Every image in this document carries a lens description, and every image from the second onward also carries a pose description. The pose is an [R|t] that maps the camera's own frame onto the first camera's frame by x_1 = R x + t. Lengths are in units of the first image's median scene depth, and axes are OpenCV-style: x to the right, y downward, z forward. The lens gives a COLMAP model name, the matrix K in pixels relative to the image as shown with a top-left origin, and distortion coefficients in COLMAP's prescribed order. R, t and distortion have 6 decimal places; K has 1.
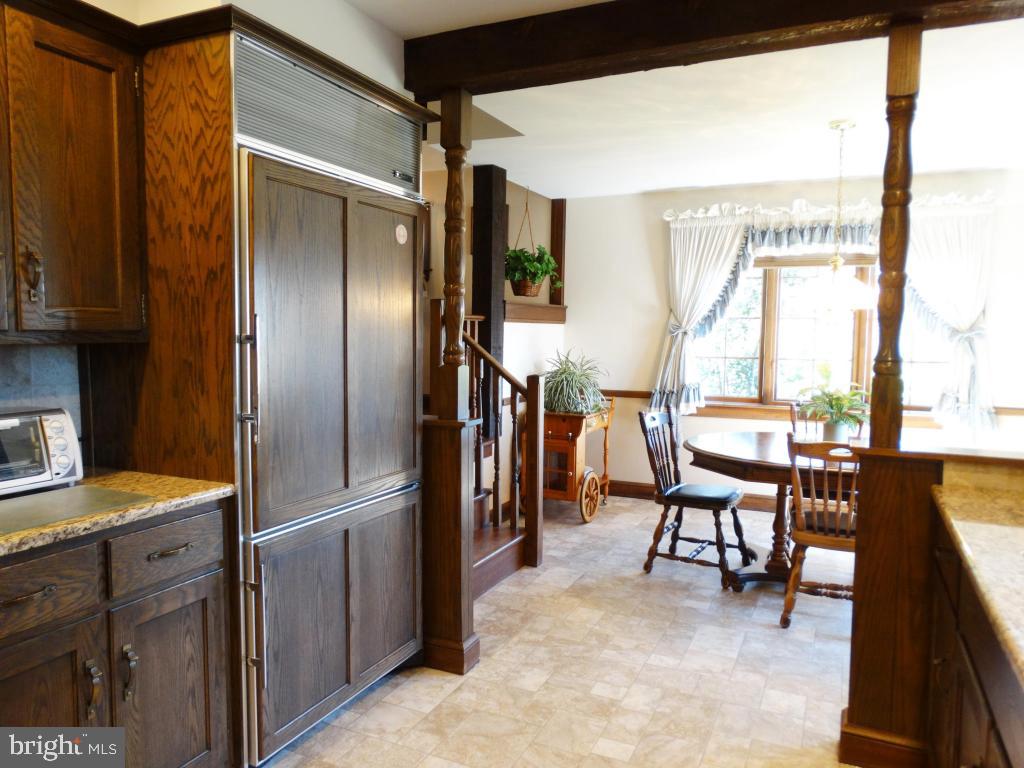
lens RADIAL K [[720.4, 0, 509.8], [0, 720.4, 386.7], [0, 0, 1]] dist [-0.008962, 0.000455]
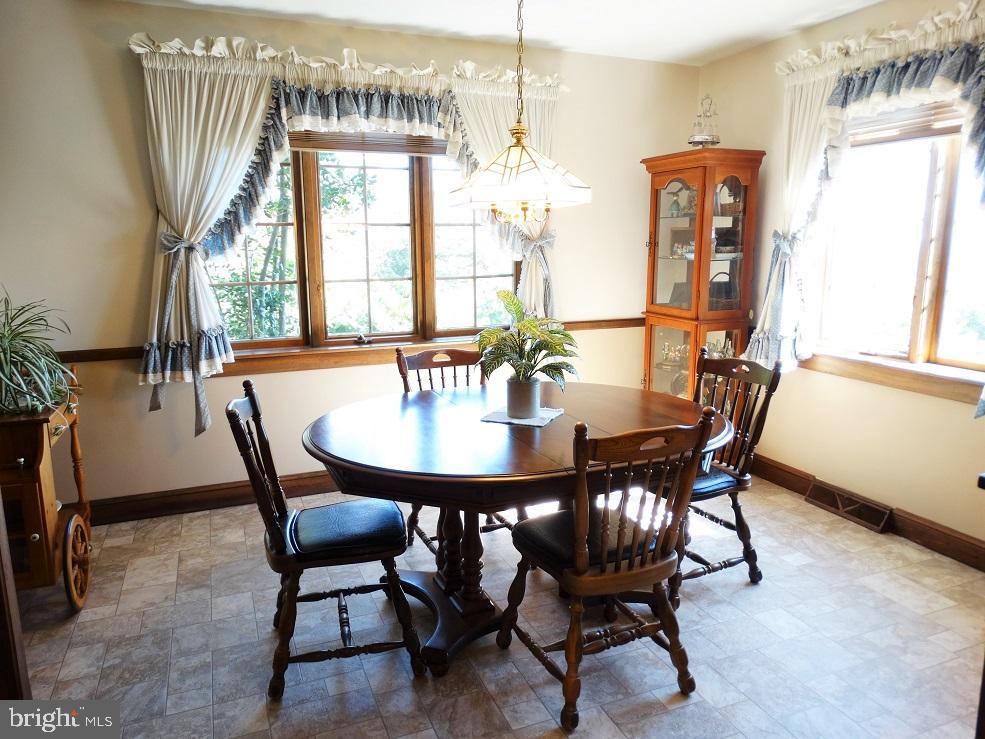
lens RADIAL K [[692.9, 0, 493.6], [0, 692.9, 371.5], [0, 0, 1]] dist [-0.008962, 0.000455]
pose [[0.674131, -0.152499, 0.722697, -0.028973], [0.070551, 0.987275, 0.142519, -0.037569], [-0.735234, -0.045090, 0.676312, 0.413751]]
